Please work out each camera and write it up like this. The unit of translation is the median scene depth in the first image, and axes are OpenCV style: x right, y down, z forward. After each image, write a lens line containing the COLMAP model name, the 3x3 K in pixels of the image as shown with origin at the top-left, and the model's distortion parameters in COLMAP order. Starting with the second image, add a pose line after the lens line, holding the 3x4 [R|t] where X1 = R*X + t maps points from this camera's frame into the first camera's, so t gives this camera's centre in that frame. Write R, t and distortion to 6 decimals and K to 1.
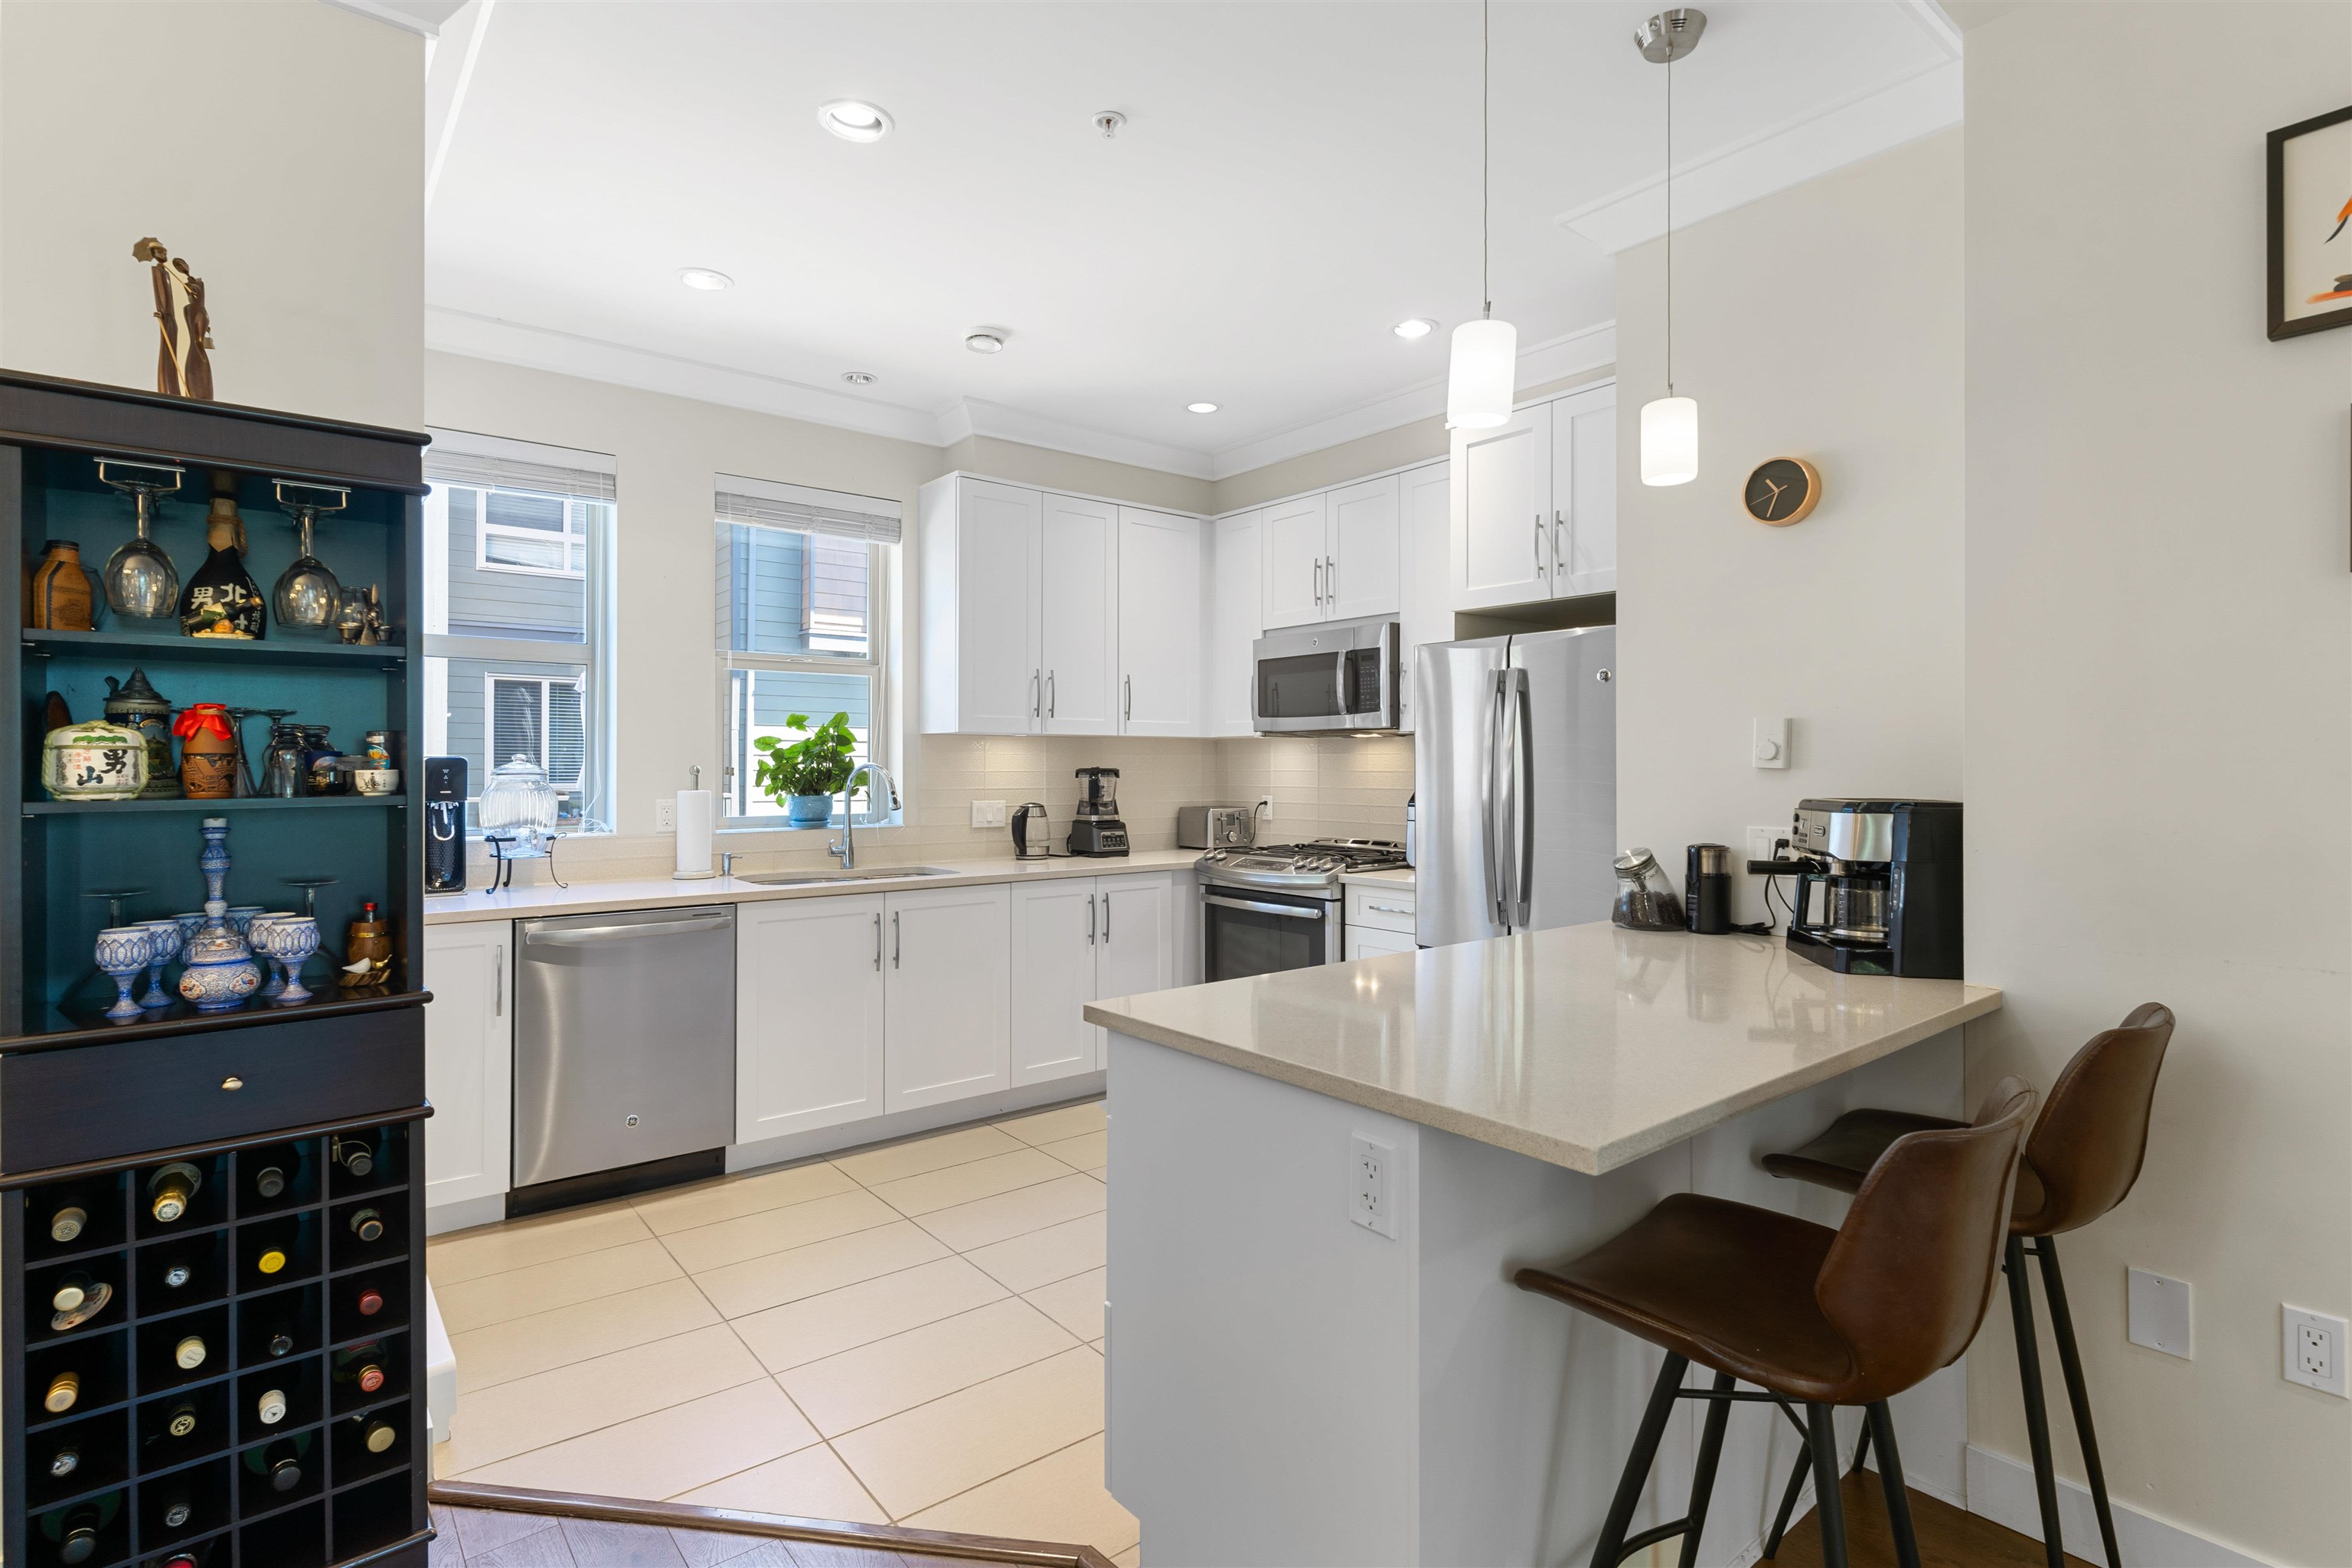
lens RADIAL K [[1125.3, 0, 1170.7], [0, 1125.3, 765.1], [0, 0, 1]] dist [0.005247, -0.002786]
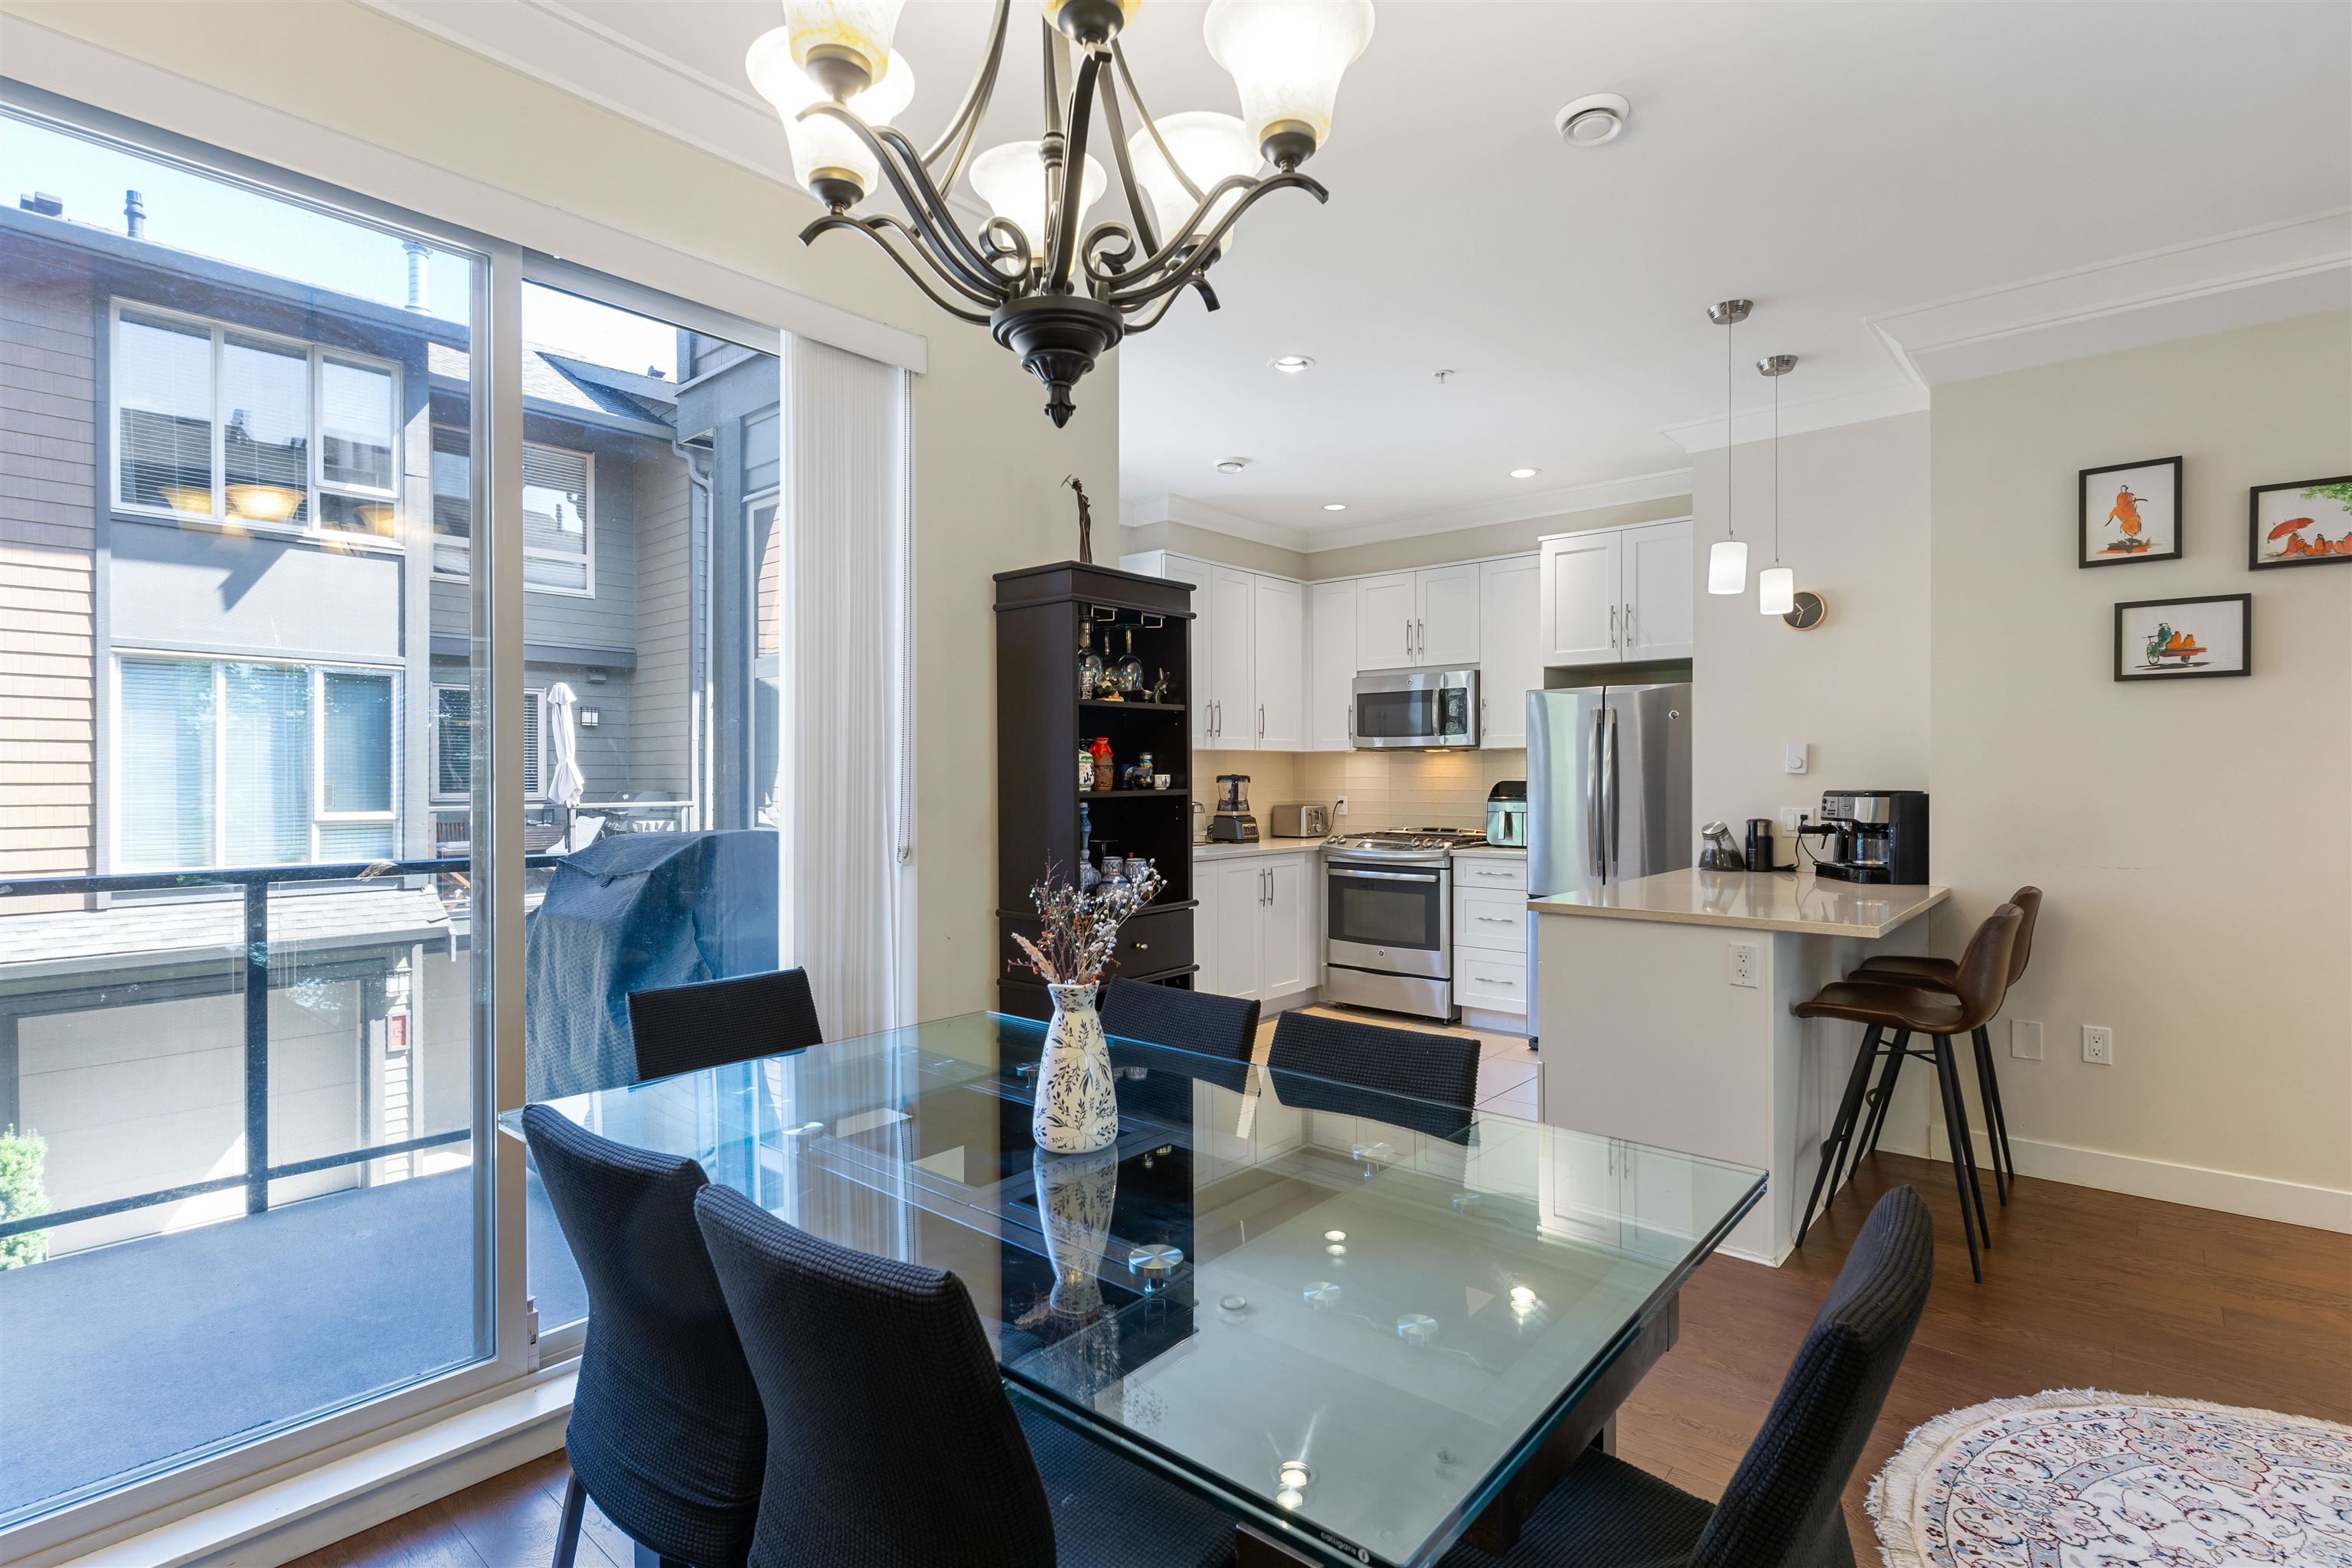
lens RADIAL K [[1125.3, 0, 1173.5], [0, 1125.3, 782.4], [0, 0, 1]] dist [0.005247, -0.002786]
pose [[0.984291, -0.003322, 0.176522, -0.541472], [0.002023, 0.999970, 0.007540, 0.001254], [-0.176542, -0.007065, 0.984268, -0.395689]]
